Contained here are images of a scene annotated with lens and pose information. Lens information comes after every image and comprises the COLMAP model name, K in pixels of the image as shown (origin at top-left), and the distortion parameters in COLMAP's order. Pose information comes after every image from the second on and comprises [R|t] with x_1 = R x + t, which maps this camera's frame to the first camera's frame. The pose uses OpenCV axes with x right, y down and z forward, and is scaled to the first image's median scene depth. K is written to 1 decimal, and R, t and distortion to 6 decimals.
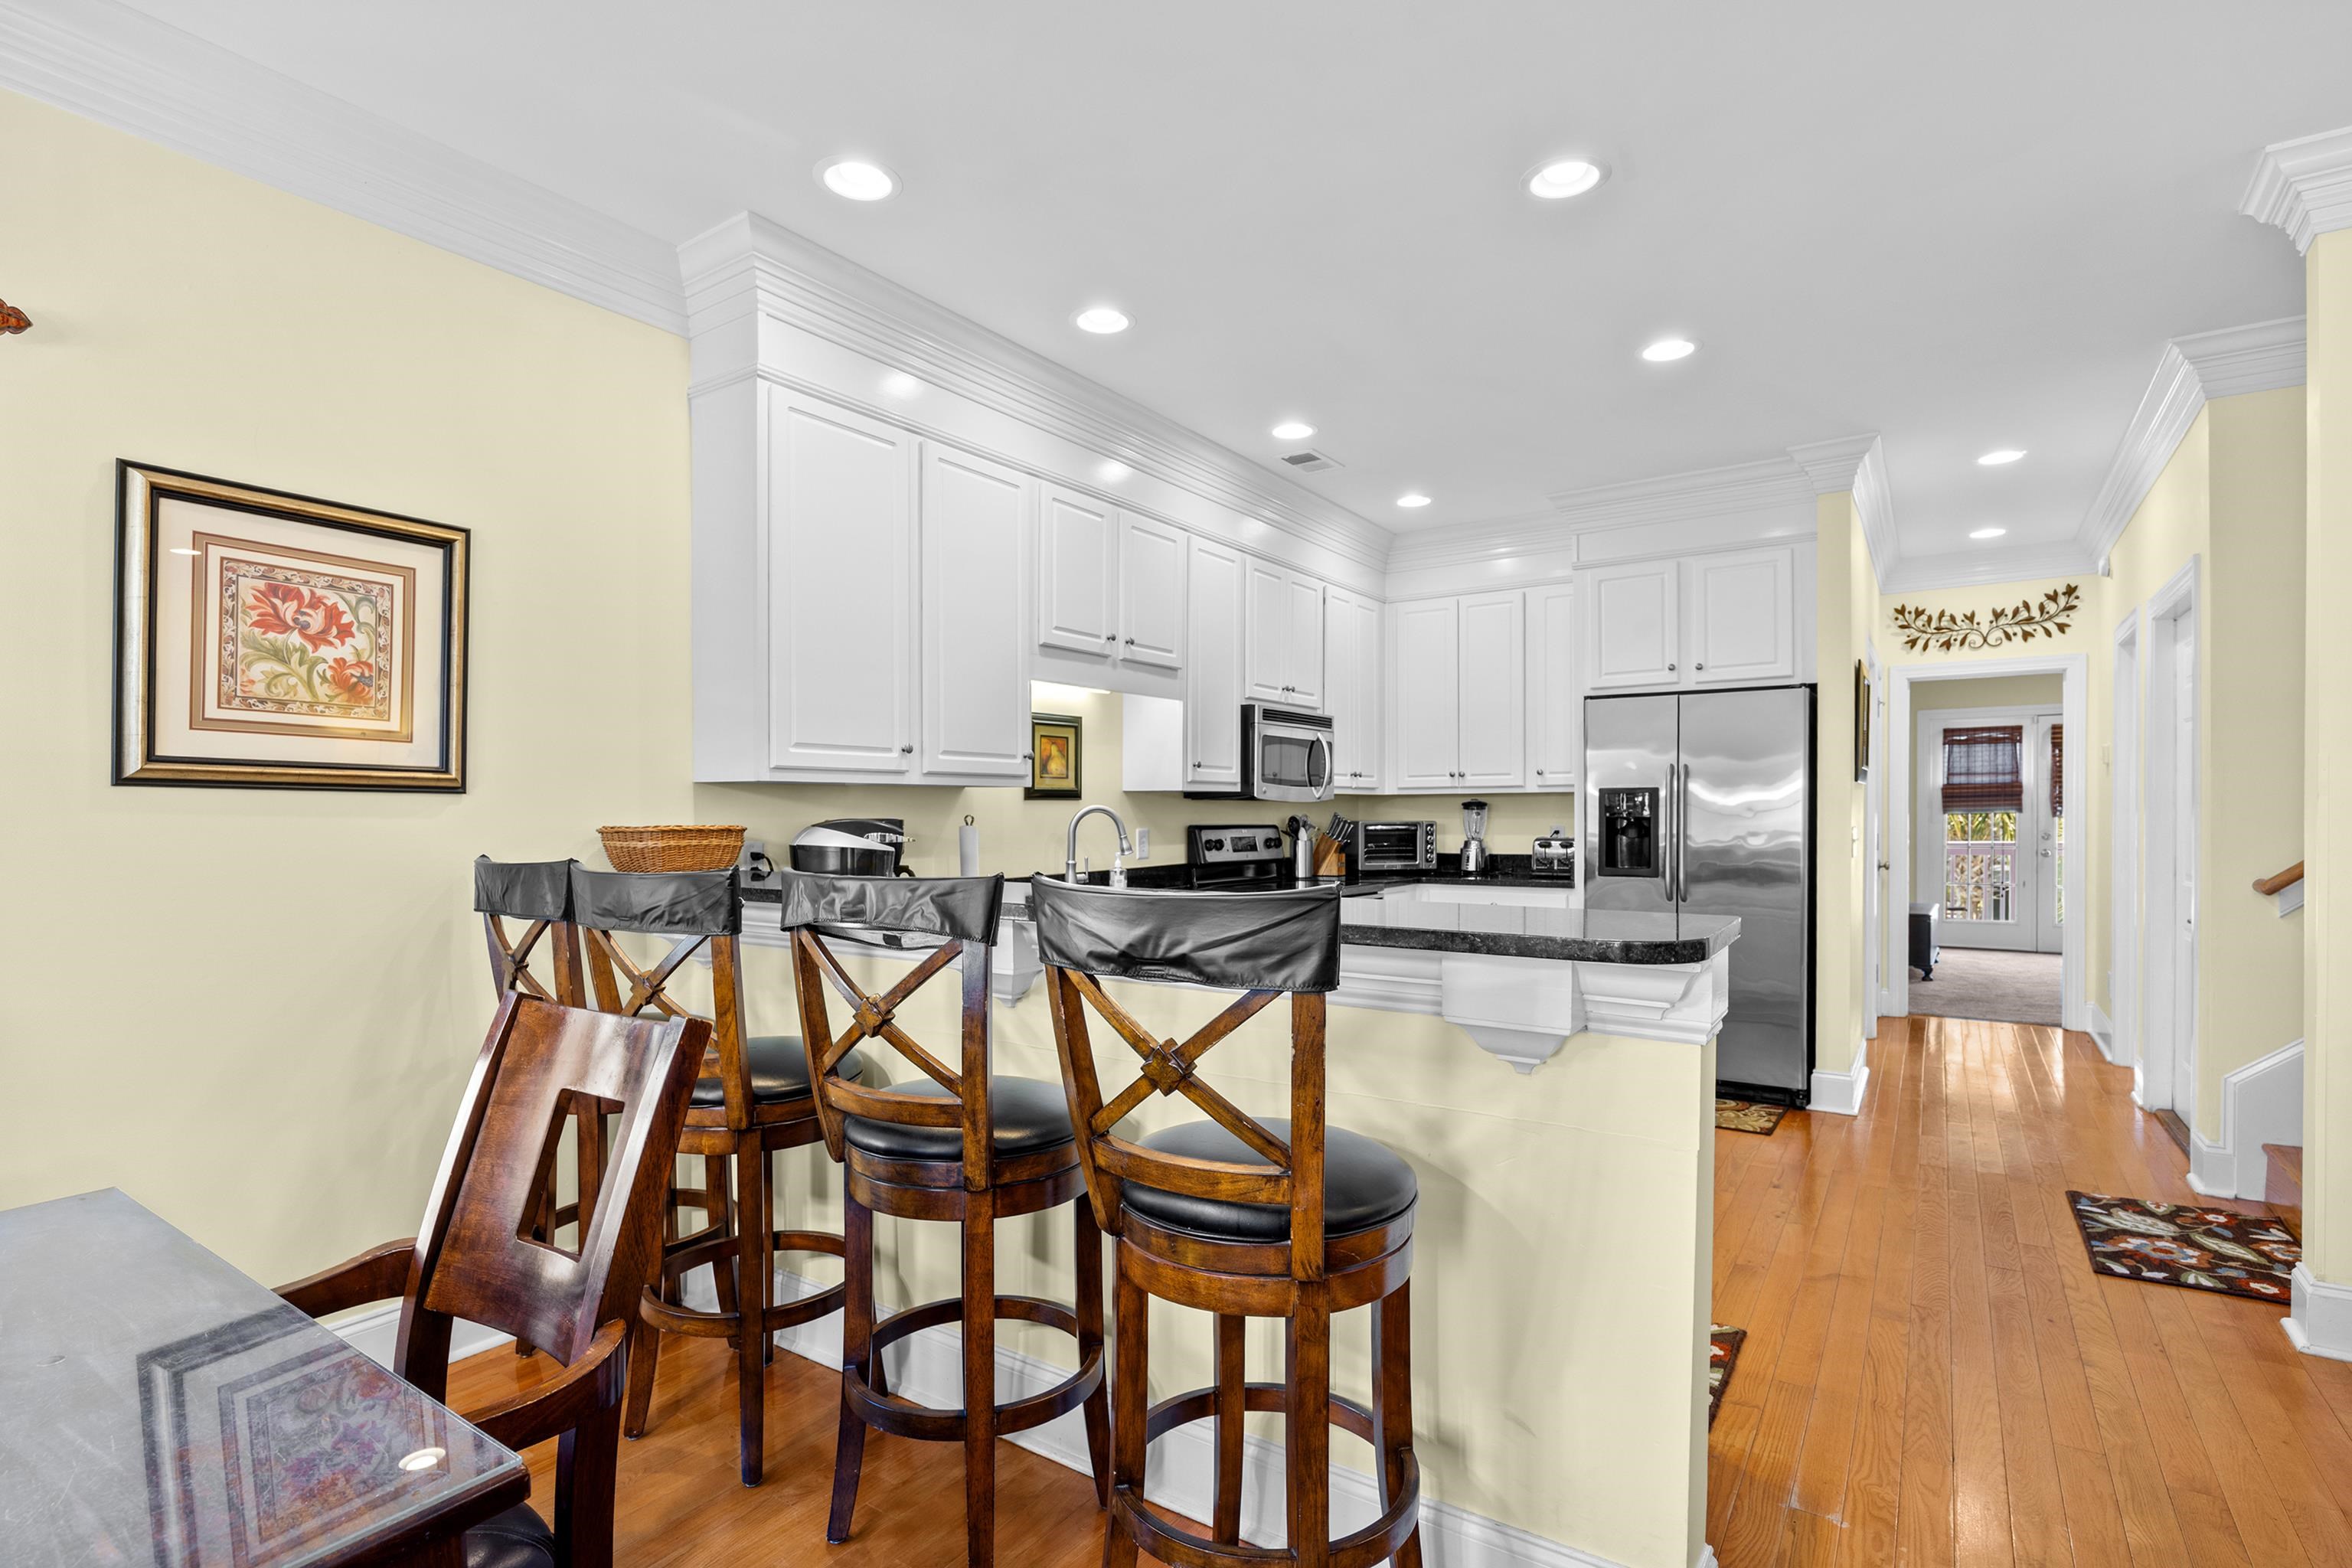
lens RADIAL K [[1116.9, 0, 1167.4], [0, 1116.9, 831.6], [0, 0, 1]] dist [-0.009255, 0.001097]
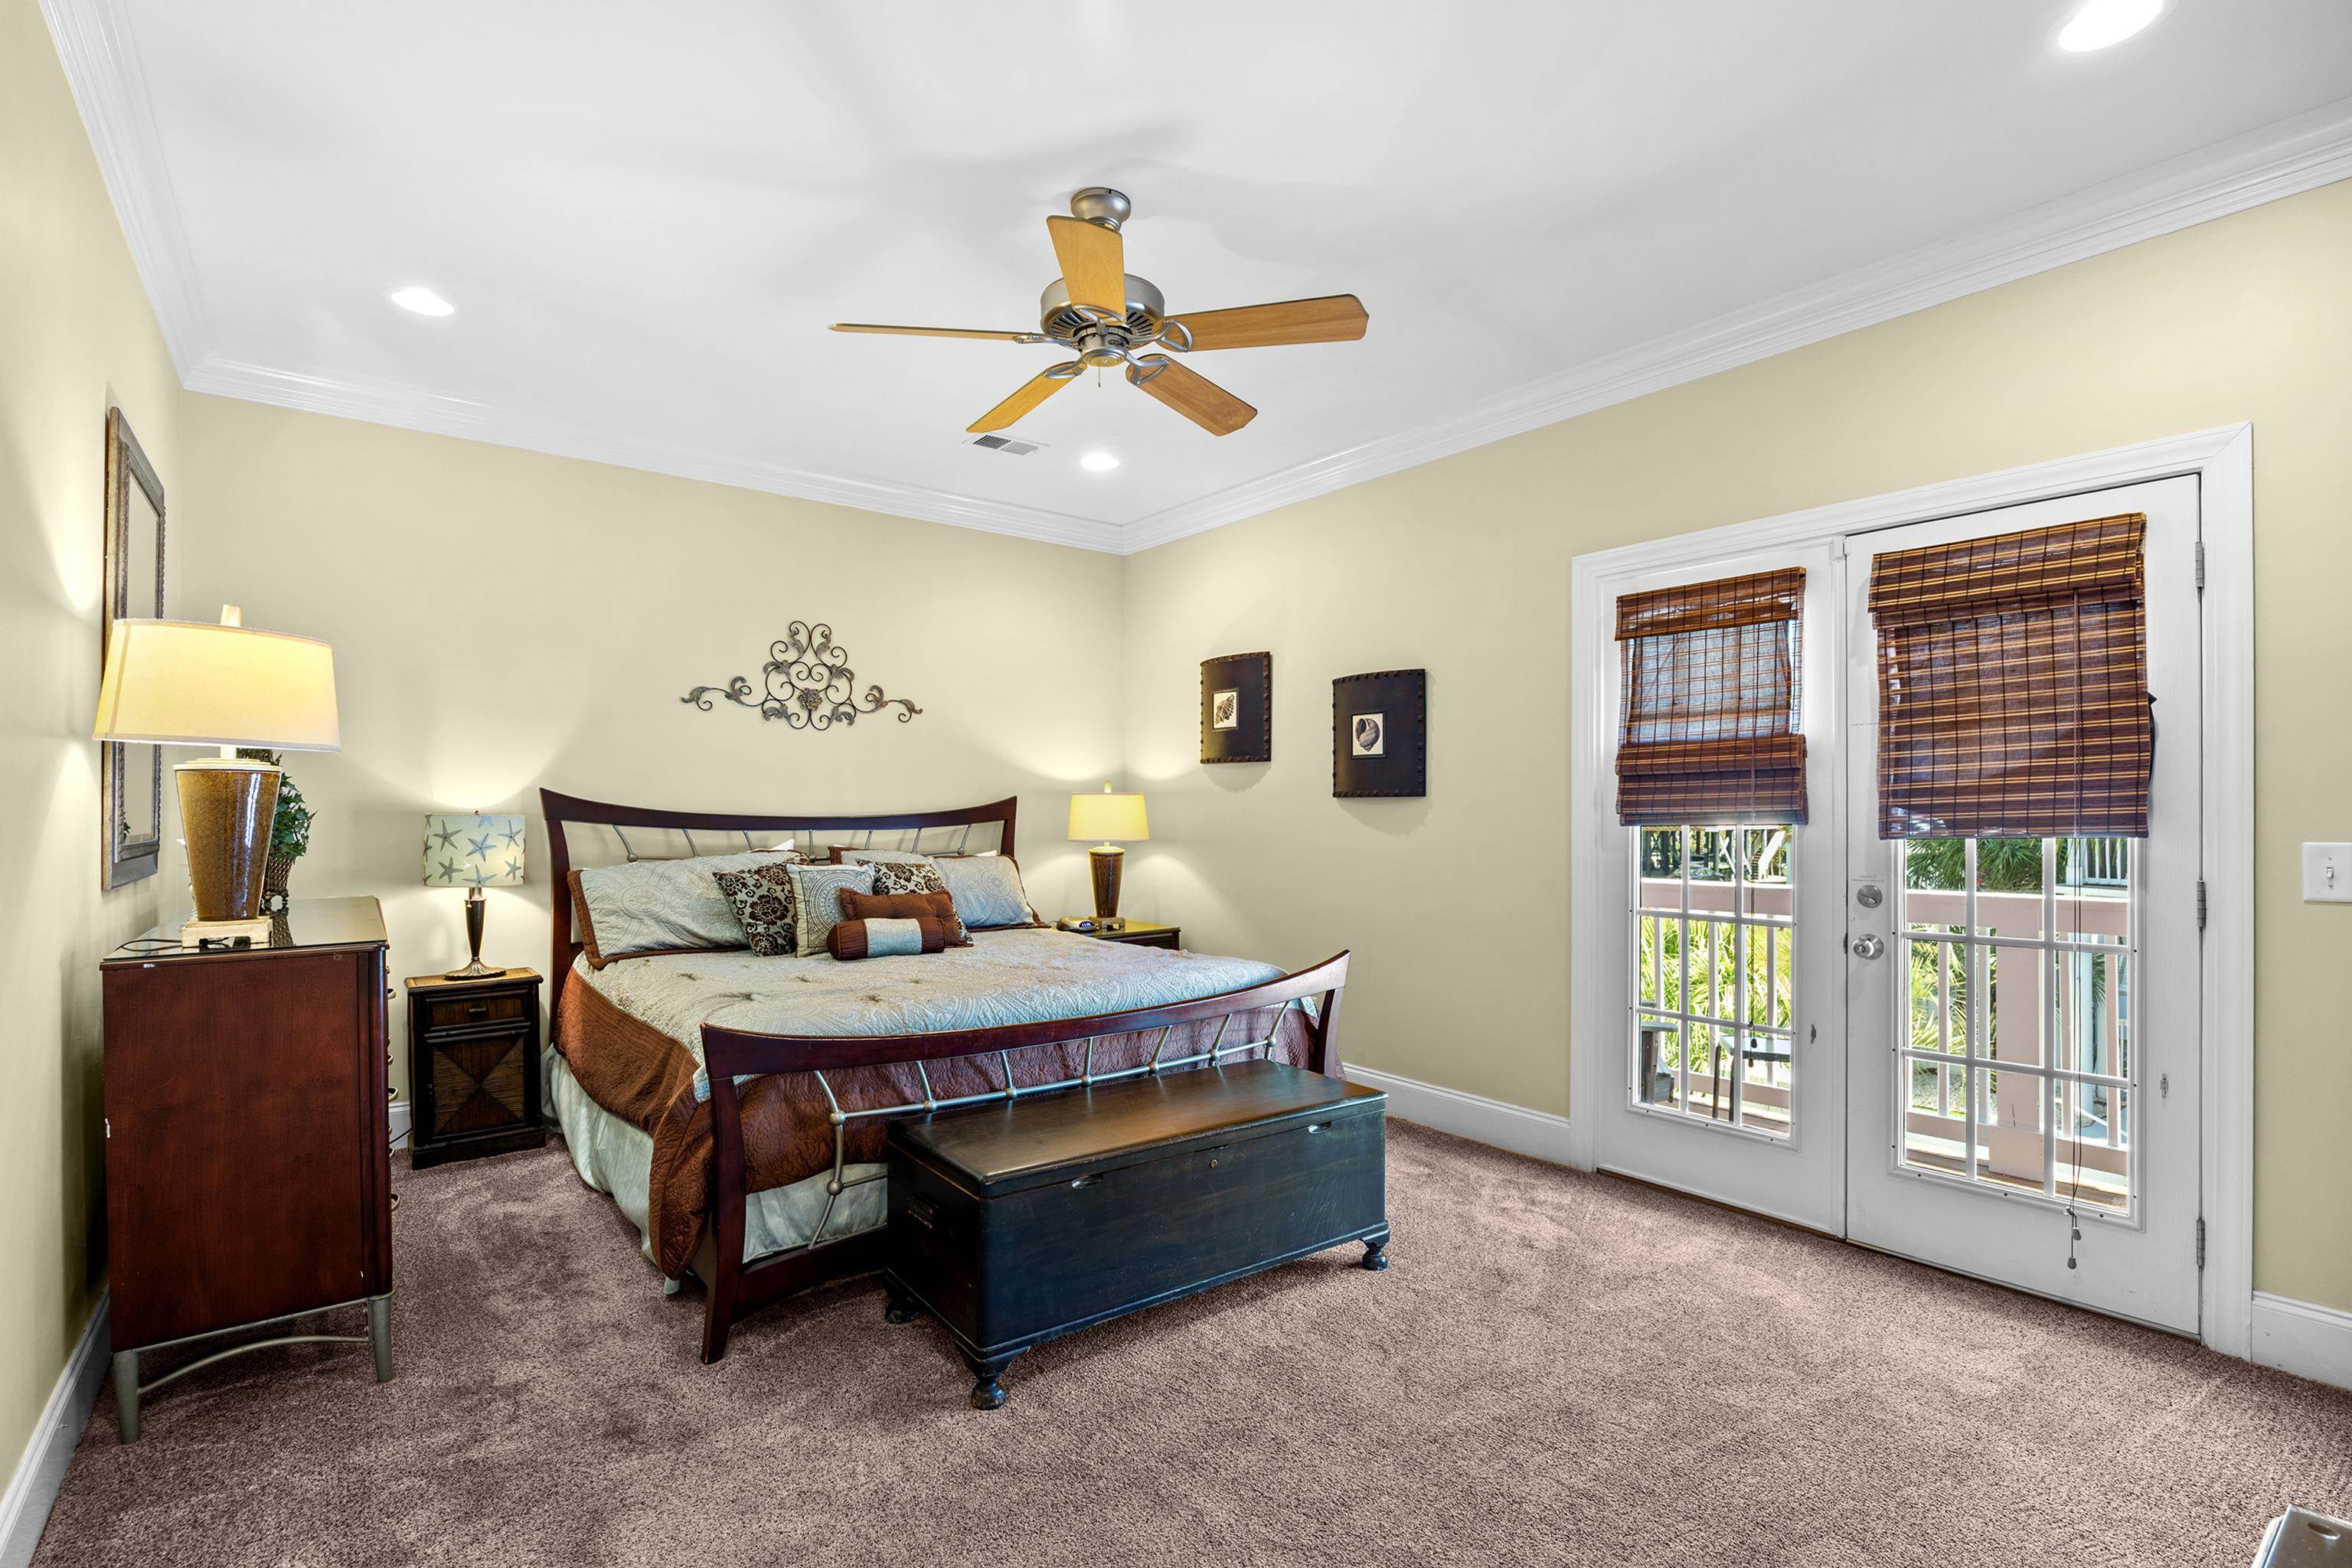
lens RADIAL K [[1116.9, 0, 1181.8], [0, 1116.9, 800.8], [0, 0, 1]] dist [-0.009255, 0.001097]
pose [[0.954201, 0.003511, -0.299145, 1.411351], [-0.010497, 0.999708, -0.021749, -0.030648], [0.298982, 0.023893, 0.953960, 1.271001]]
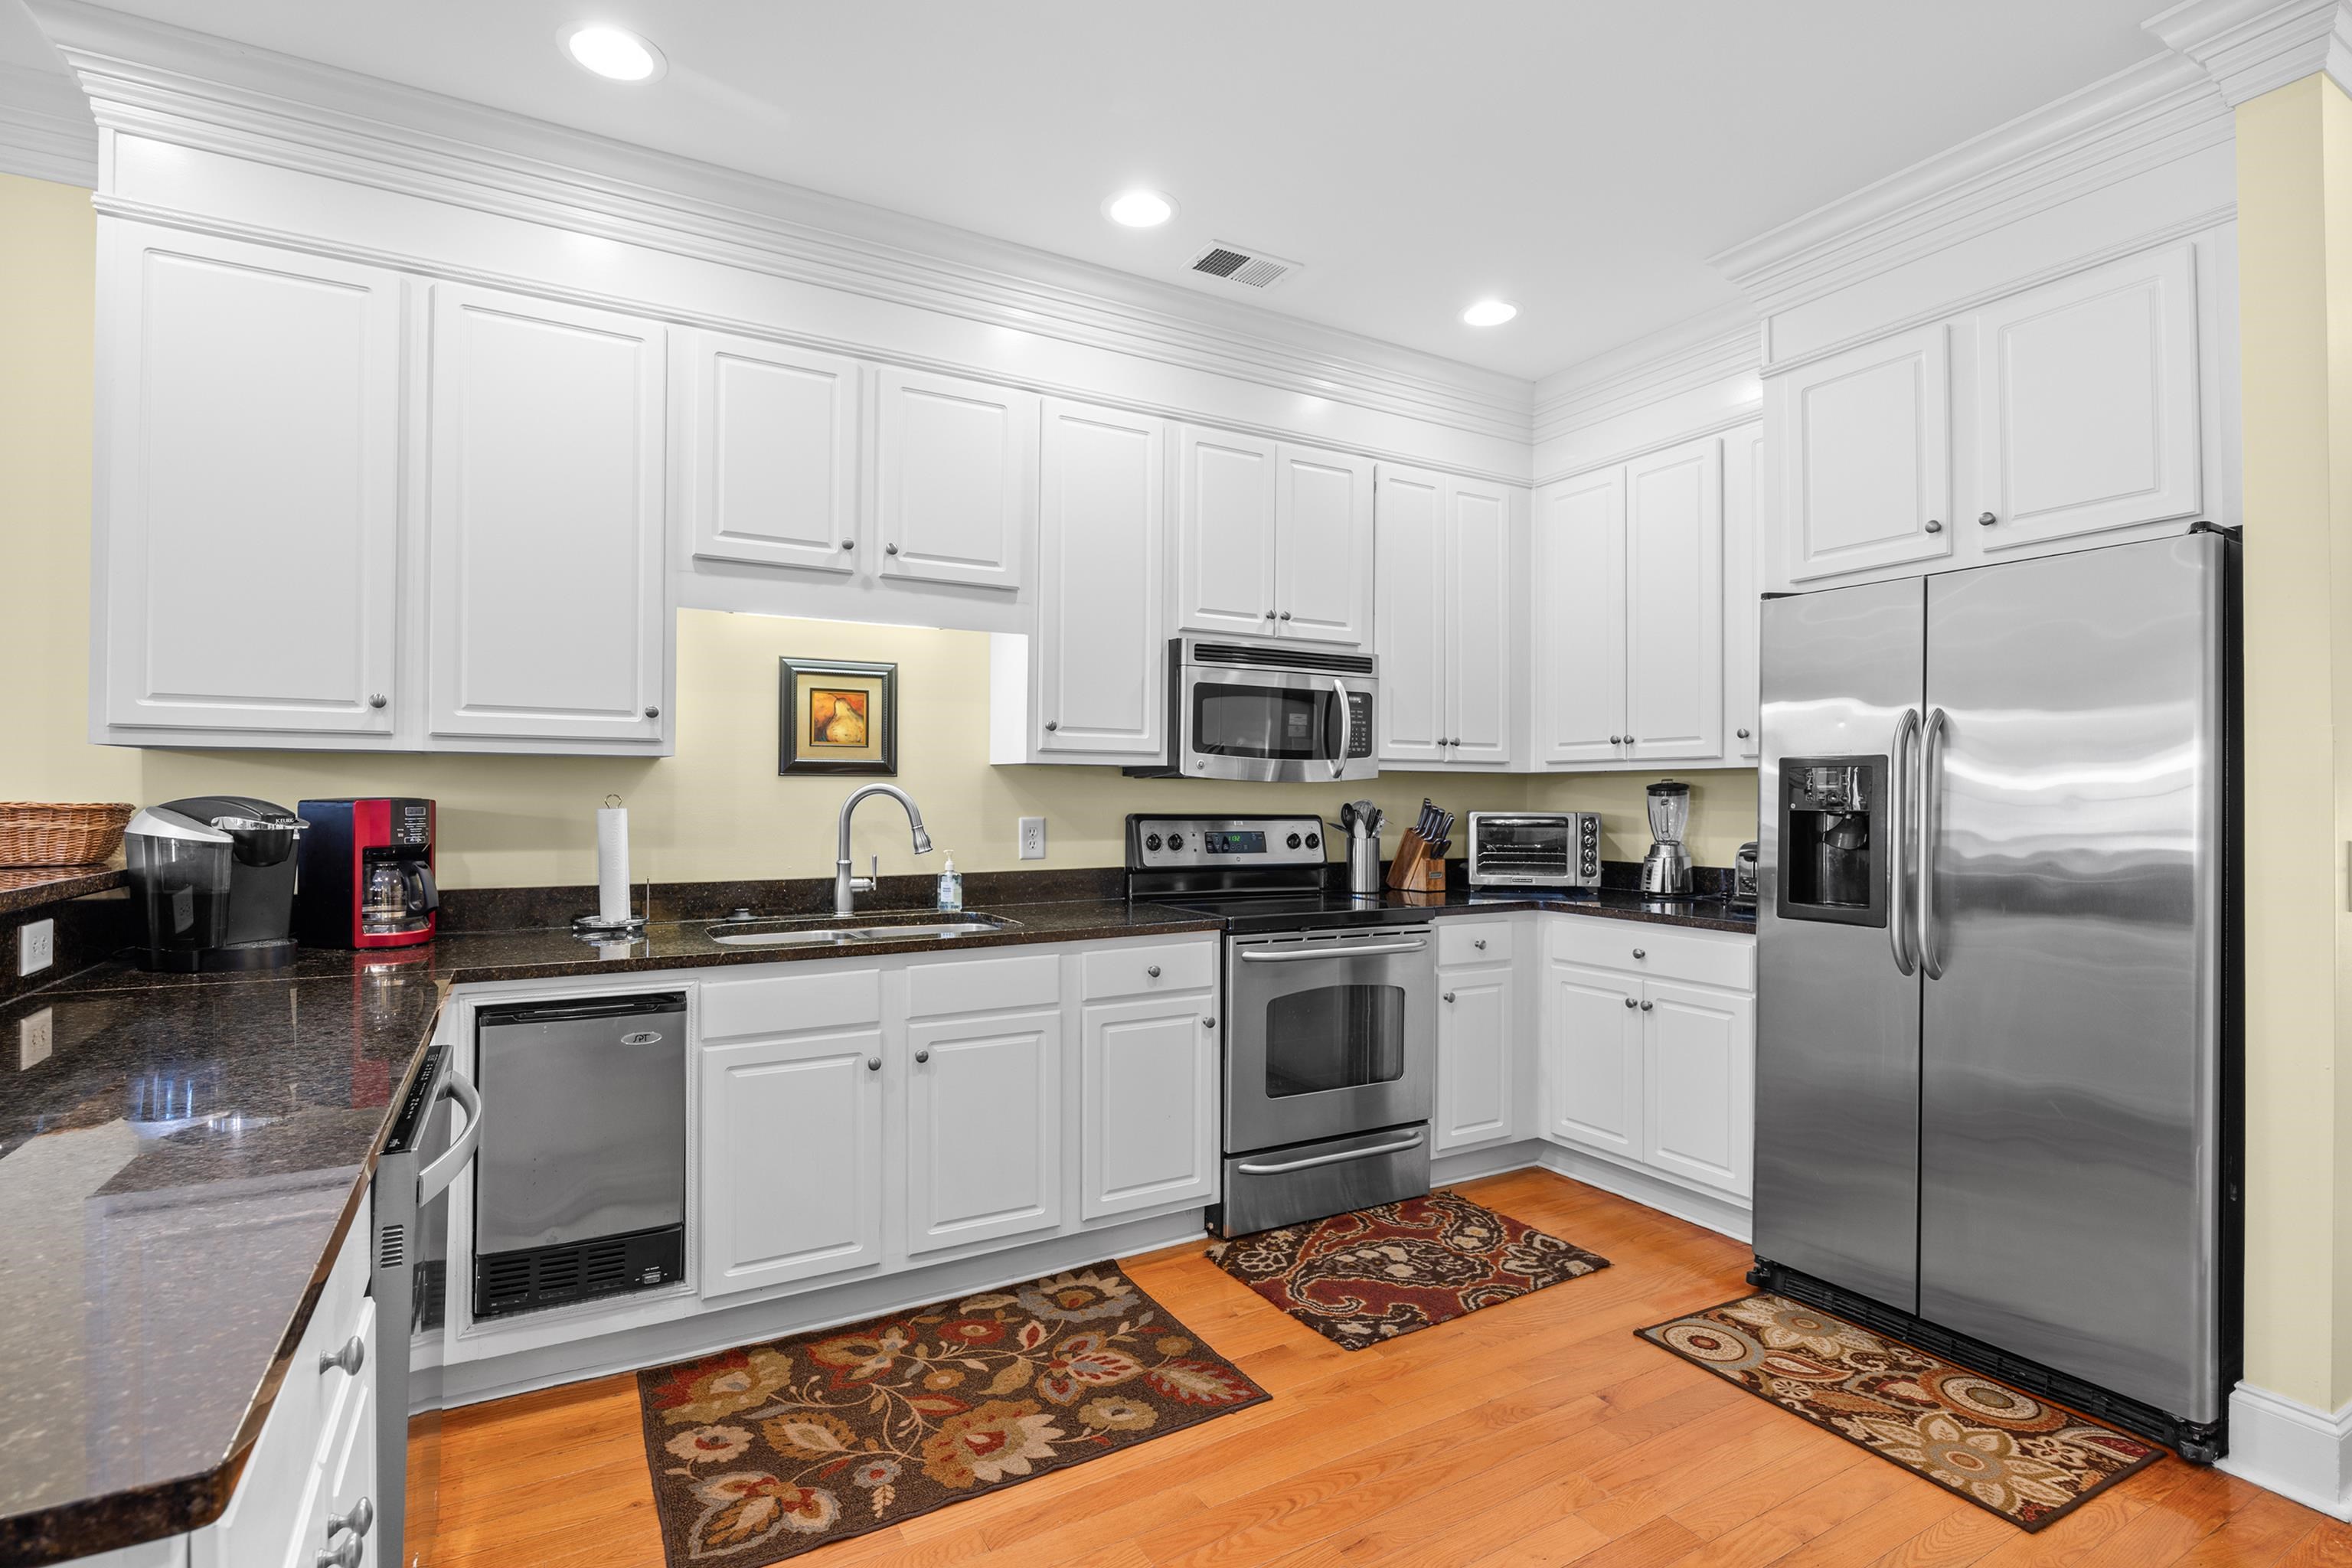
lens RADIAL K [[1116.9, 0, 1163.2], [0, 1116.9, 785.5], [0, 0, 1]] dist [-0.009255, 0.001097]
pose [[0.898450, 0.003562, -0.439060, 0.380779], [-0.016321, 0.999547, -0.025287, -0.006535], [0.438771, 0.029885, 0.898102, 0.399231]]
